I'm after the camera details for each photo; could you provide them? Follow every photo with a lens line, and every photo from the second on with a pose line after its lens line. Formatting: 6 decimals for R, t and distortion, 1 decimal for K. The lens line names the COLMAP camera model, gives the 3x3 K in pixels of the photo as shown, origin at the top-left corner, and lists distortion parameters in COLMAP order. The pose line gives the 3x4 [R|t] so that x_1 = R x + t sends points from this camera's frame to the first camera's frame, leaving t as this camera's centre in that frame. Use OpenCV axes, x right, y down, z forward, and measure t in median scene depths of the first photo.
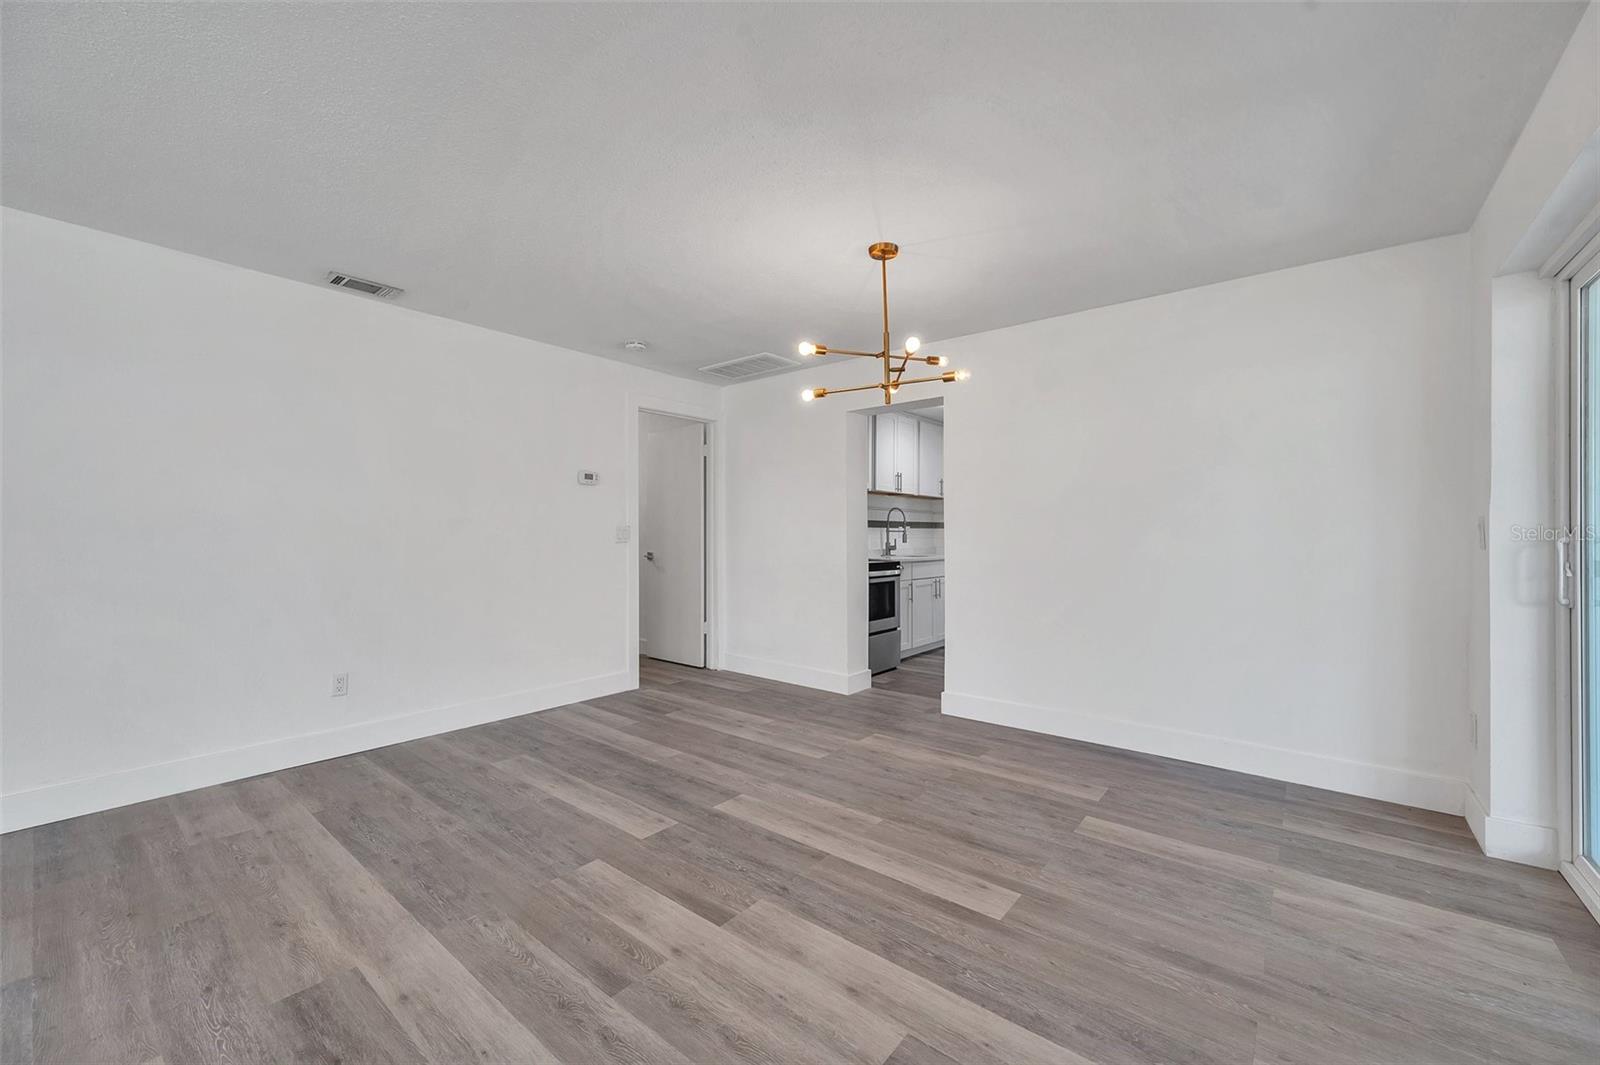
lens RADIAL K [[622.7, 0, 796.8], [0, 622.7, 533.5], [0, 0, 1]] dist [0.012209, -0.000034]
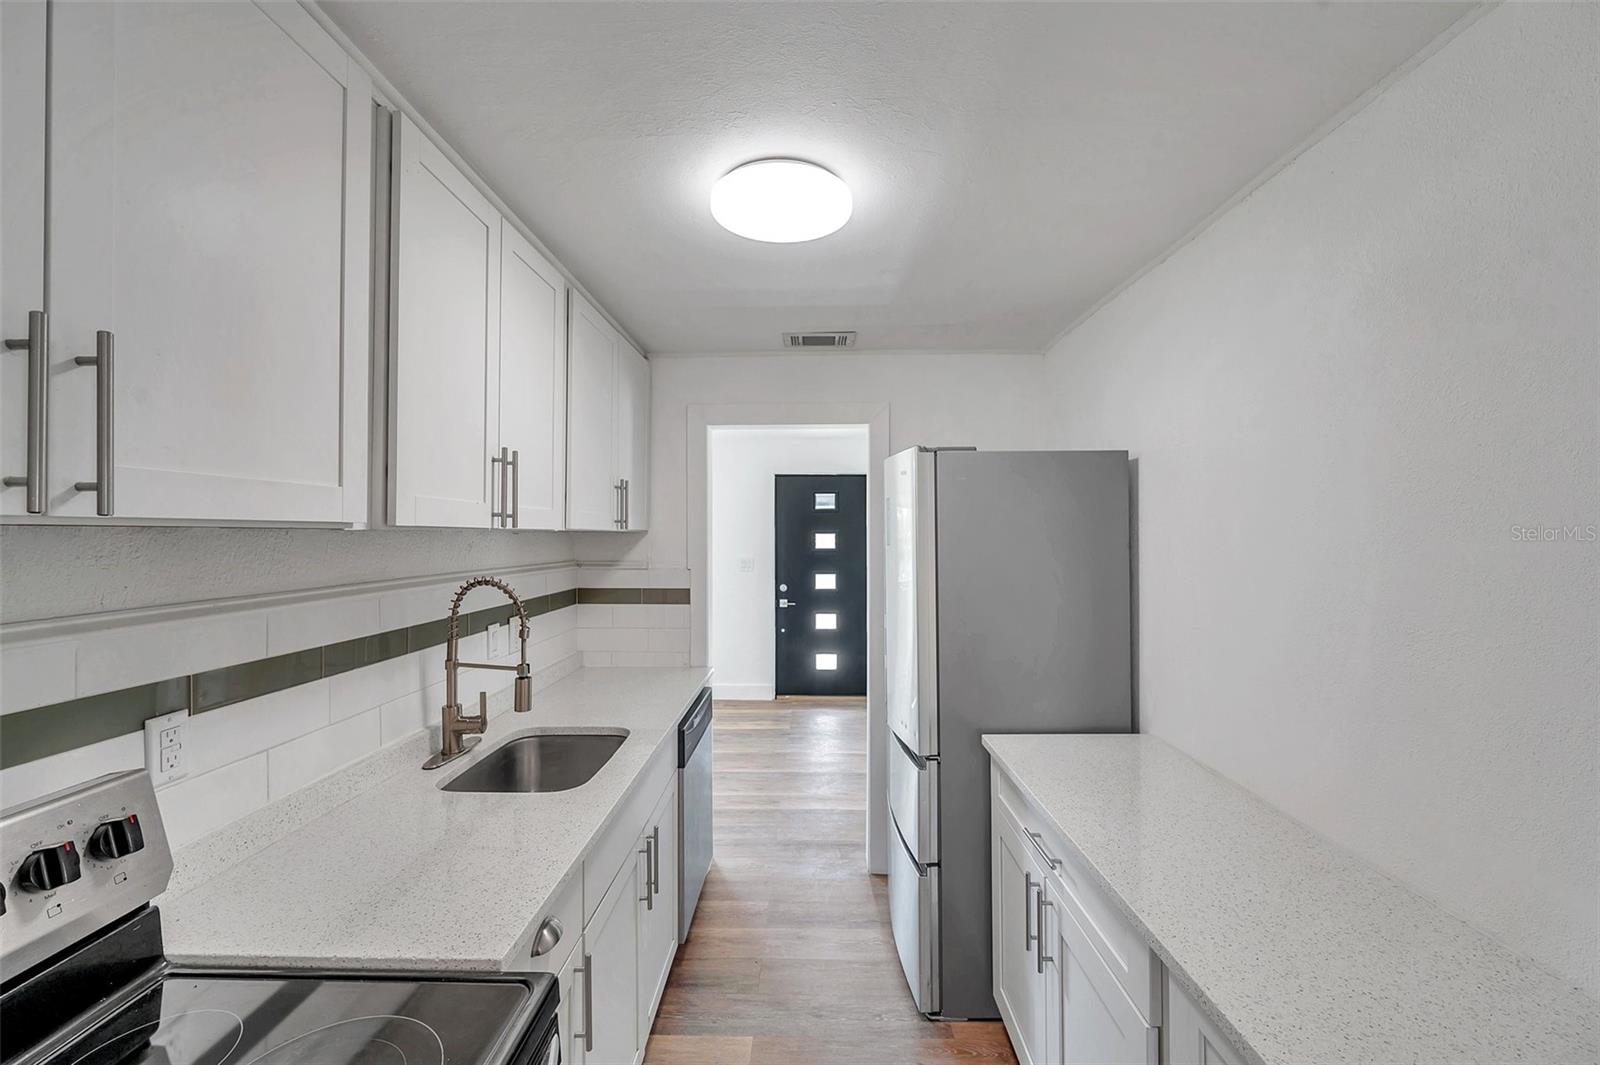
lens RADIAL K [[622.7, 0, 798.3], [0, 622.7, 529.4], [0, 0, 1]] dist [0.012209, -0.000034]
pose [[0.792943, 0.006454, 0.609262, 0.131448], [-0.003576, 0.999976, -0.005938, -0.080468], [-0.609285, 0.002530, 0.792947, 0.915468]]
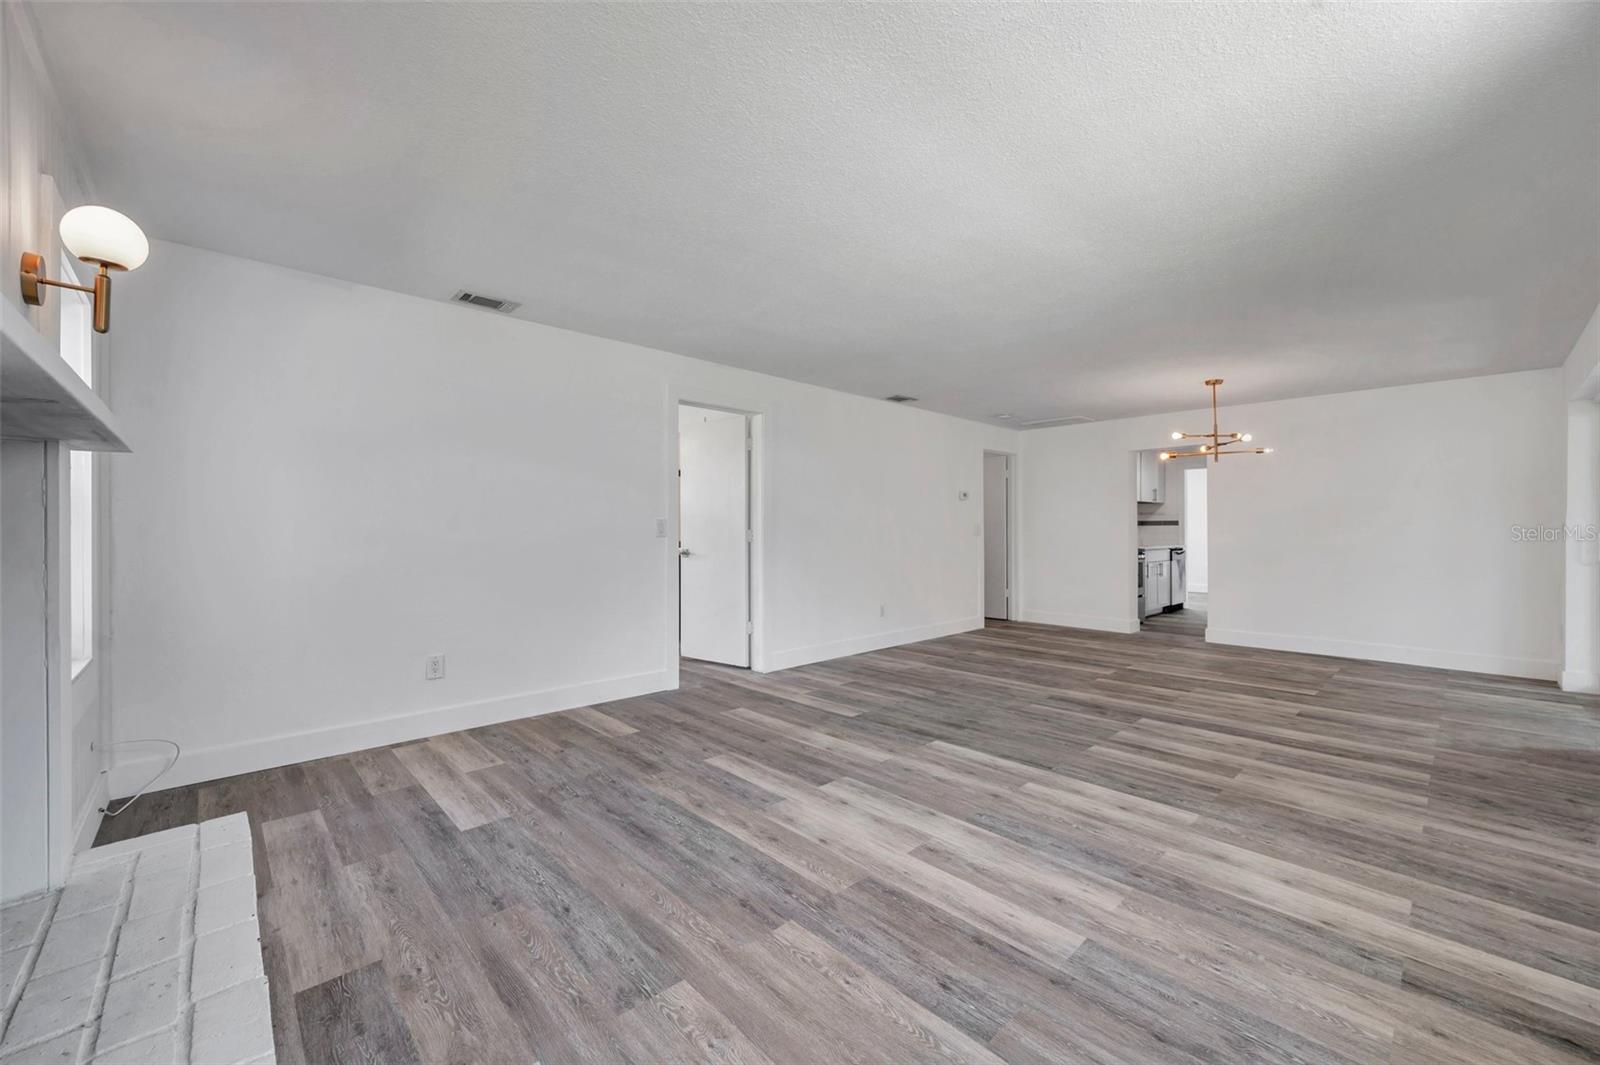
lens RADIAL K [[622.7, 0, 806.8], [0, 622.7, 532.2], [0, 0, 1]] dist [0.012209, -0.000034]
pose [[0.993086, 0.001441, -0.117378, -0.504190], [-0.001033, 0.999993, 0.003538, 0.001344], [0.117382, -0.003393, 0.993081, -0.608707]]
